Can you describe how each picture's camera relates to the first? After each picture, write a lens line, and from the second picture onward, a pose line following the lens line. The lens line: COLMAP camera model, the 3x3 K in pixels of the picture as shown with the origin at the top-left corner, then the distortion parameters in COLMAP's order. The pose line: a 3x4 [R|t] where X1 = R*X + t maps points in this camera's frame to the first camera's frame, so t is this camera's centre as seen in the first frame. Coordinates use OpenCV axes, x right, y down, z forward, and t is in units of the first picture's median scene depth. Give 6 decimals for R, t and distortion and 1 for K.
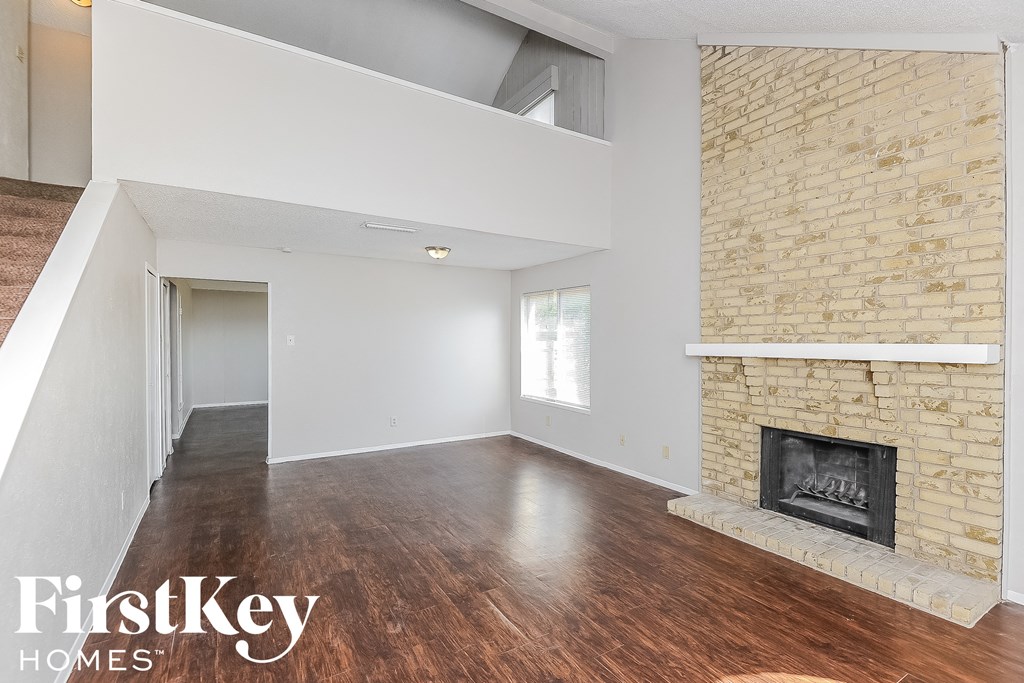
lens RADIAL K [[461.8, 0, 512.0], [0, 461.8, 341.5], [0, 0, 1]] dist [0.025330, -0.025717]
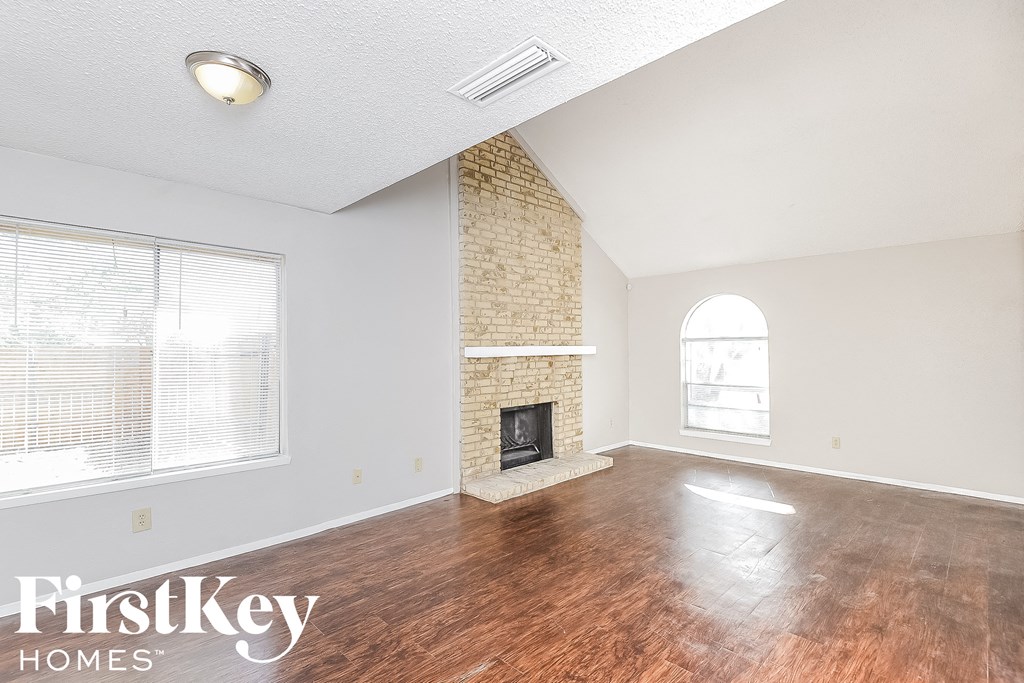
lens RADIAL K [[488.5, 0, 516.8], [0, 488.5, 326.7], [0, 0, 1]] dist [0.024808, -0.009839]
pose [[-0.249609, 0.034248, 0.967741, -0.800309], [0.000939, 0.999382, -0.035125, -0.003044], [-0.968346, -0.007859, -0.249487, 1.252333]]
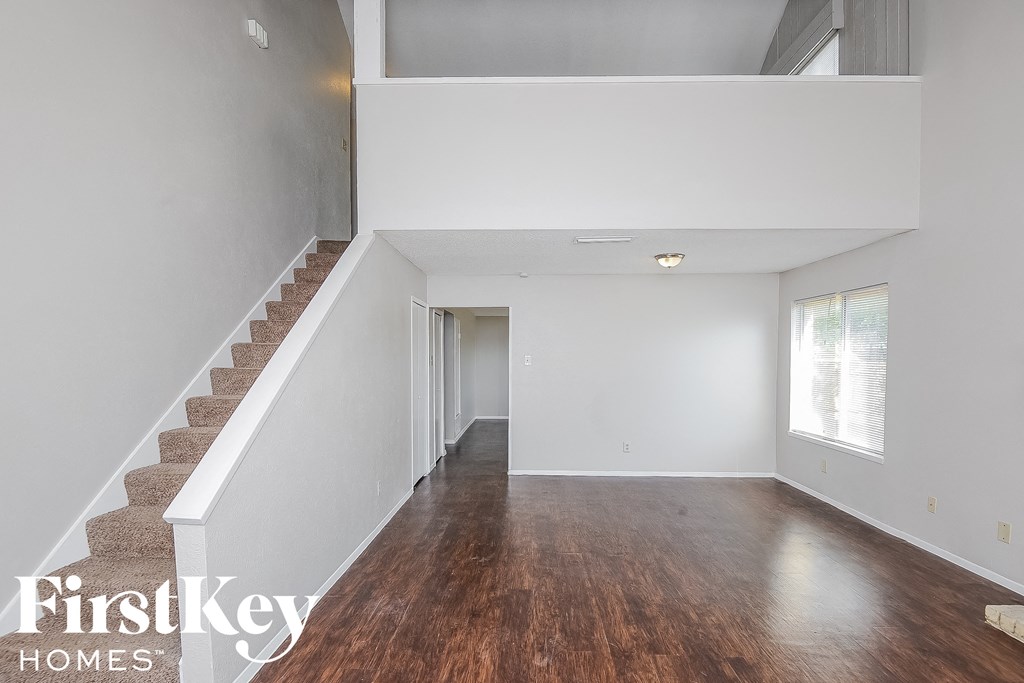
lens RADIAL K [[488.4, 0, 510.6], [0, 488.4, 369.0], [0, 0, 1]] dist [0.001025, -0.017937]
pose [[0.836035, 0.008589, -0.548609, 0.142705], [-0.000440, 0.999888, 0.014984, 0.000799], [0.548676, -0.012285, 0.835945, 0.079651]]
